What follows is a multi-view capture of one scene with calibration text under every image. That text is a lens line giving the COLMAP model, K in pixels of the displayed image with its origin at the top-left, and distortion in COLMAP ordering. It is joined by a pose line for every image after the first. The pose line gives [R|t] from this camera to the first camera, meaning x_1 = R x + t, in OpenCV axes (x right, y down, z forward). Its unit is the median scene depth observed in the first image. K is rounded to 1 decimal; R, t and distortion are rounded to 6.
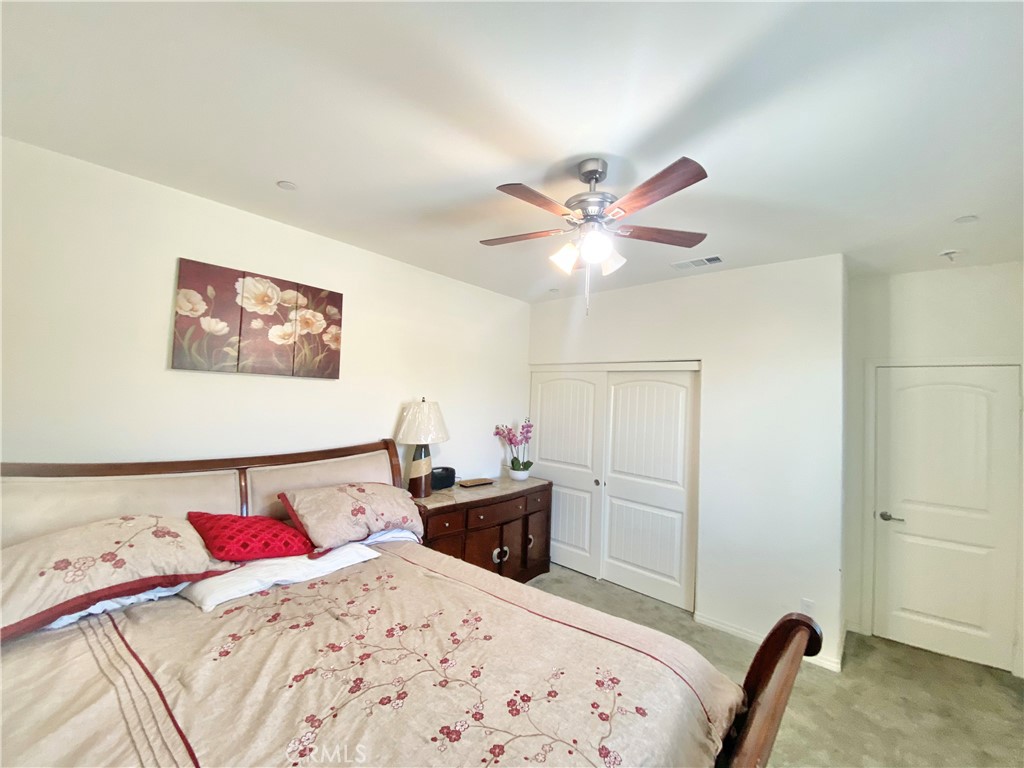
lens RADIAL K [[414.7, 0, 509.5], [0, 414.7, 382.4], [0, 0, 1]] dist [0.047776, -0.039533]
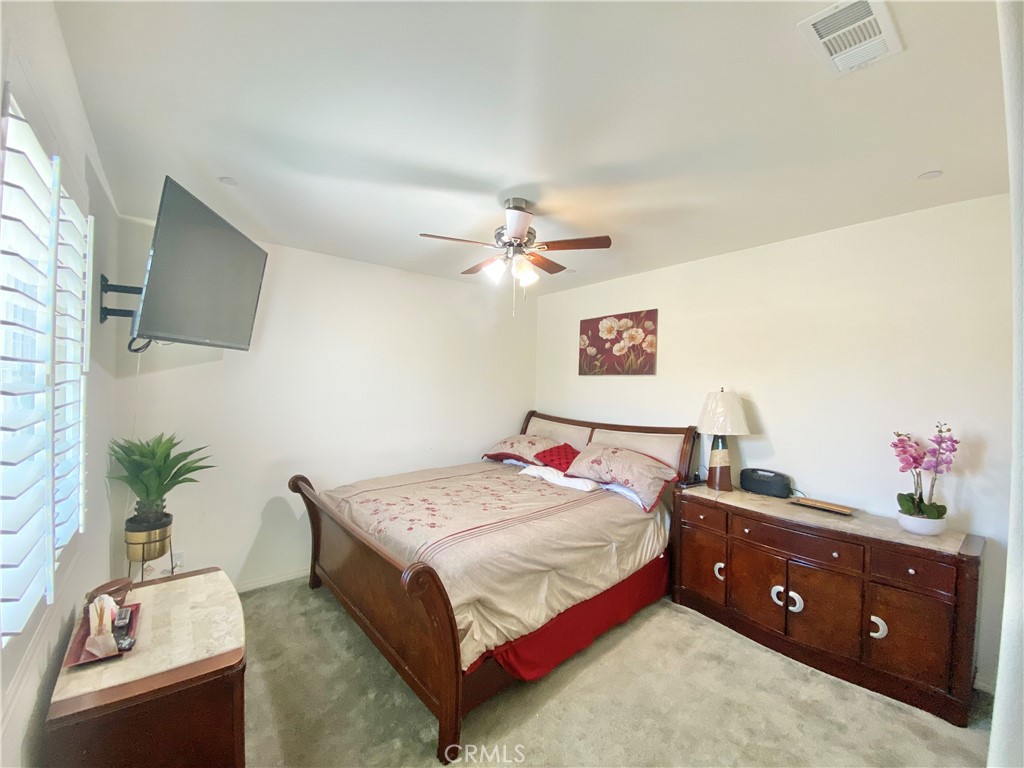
lens RADIAL K [[414.7, 0, 509.5], [0, 414.7, 382.4], [0, 0, 1]] dist [0.047776, -0.039533]
pose [[-0.175086, -0.043022, -0.983613, 1.053085], [0.014787, 0.998817, -0.046319, 0.077324], [0.984442, -0.022655, -0.174242, 0.857689]]
